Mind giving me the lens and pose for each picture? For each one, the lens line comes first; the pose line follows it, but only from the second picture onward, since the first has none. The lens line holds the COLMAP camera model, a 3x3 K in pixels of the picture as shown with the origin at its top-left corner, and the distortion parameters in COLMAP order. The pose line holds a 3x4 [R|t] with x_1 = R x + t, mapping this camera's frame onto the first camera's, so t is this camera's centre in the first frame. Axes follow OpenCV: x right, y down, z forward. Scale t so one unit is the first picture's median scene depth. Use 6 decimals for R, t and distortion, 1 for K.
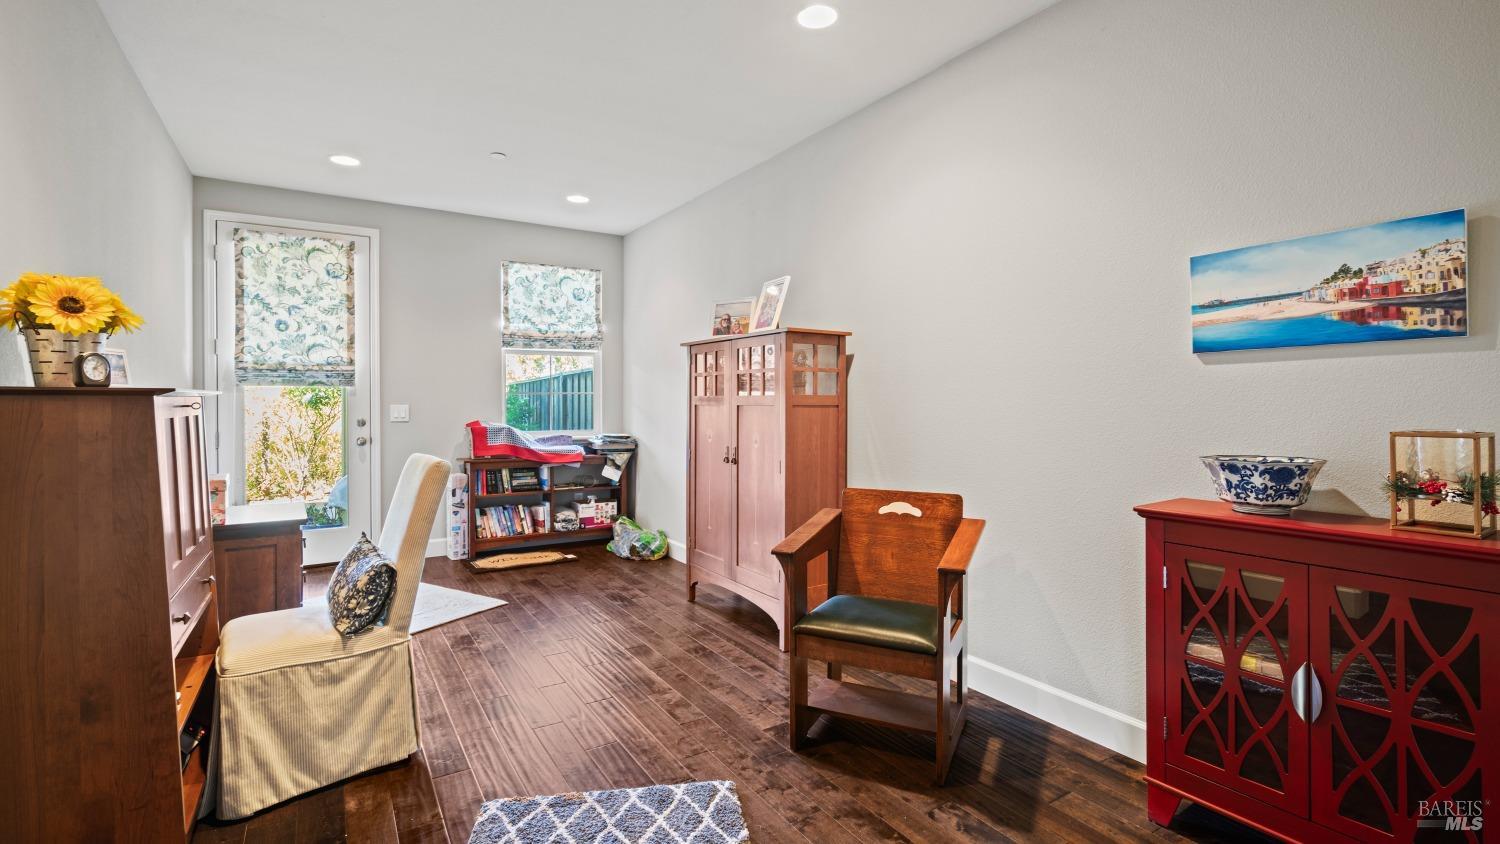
lens RADIAL K [[685.0, 0, 746.6], [0, 685.0, 417.5], [0, 0, 1]] dist [-0.000658, 0.000217]
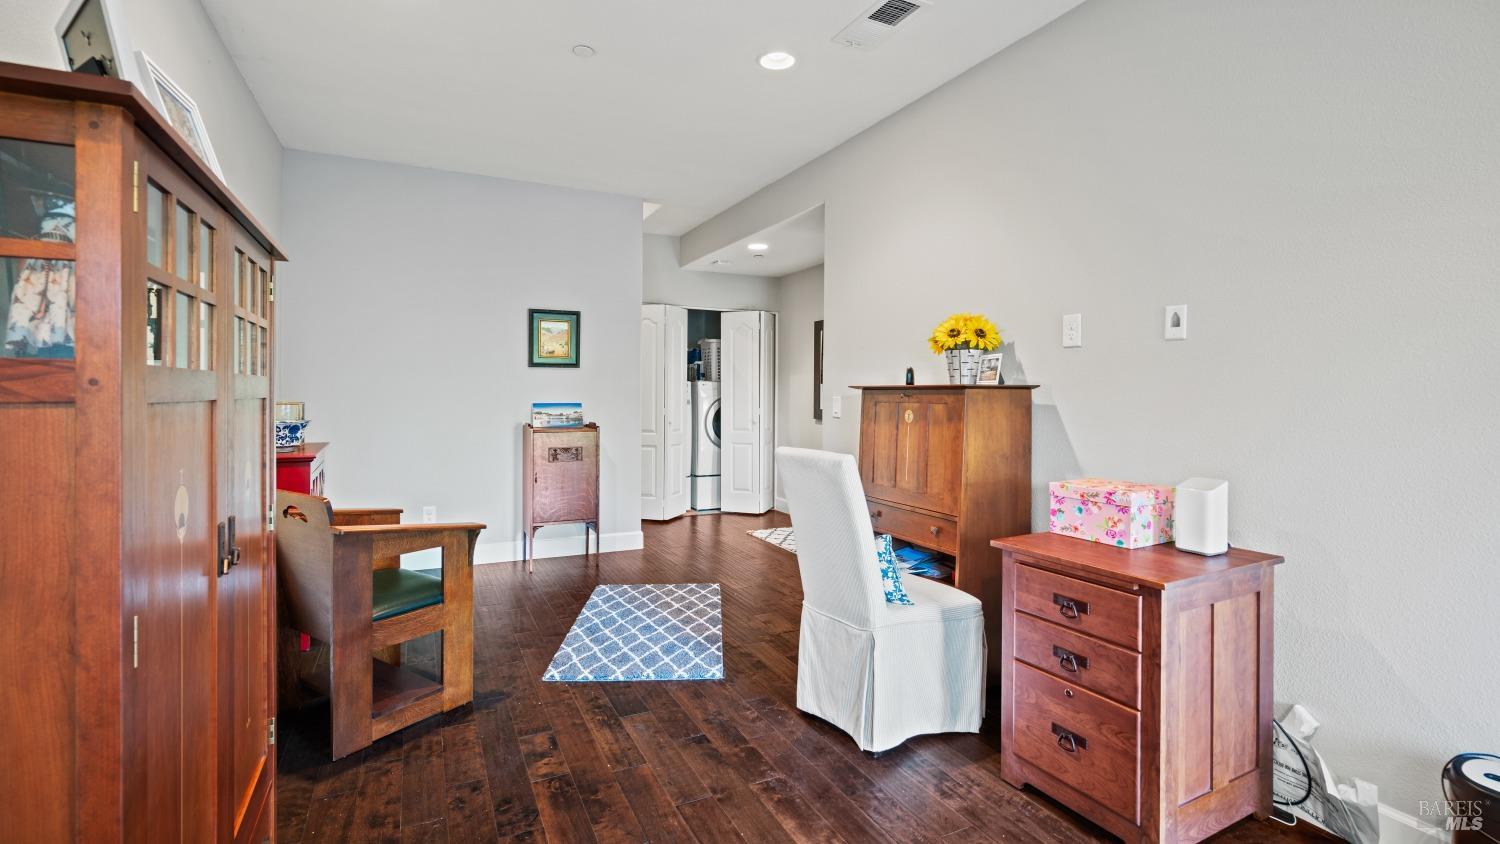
lens RADIAL K [[685.0, 0, 746.6], [0, 685.0, 417.5], [0, 0, 1]] dist [-0.000658, 0.000217]
pose [[-0.994774, -0.009392, 0.101669, -0.476802], [-0.004783, 0.998954, 0.045478, -0.031210], [-0.101990, 0.044754, -0.993778, 1.980348]]
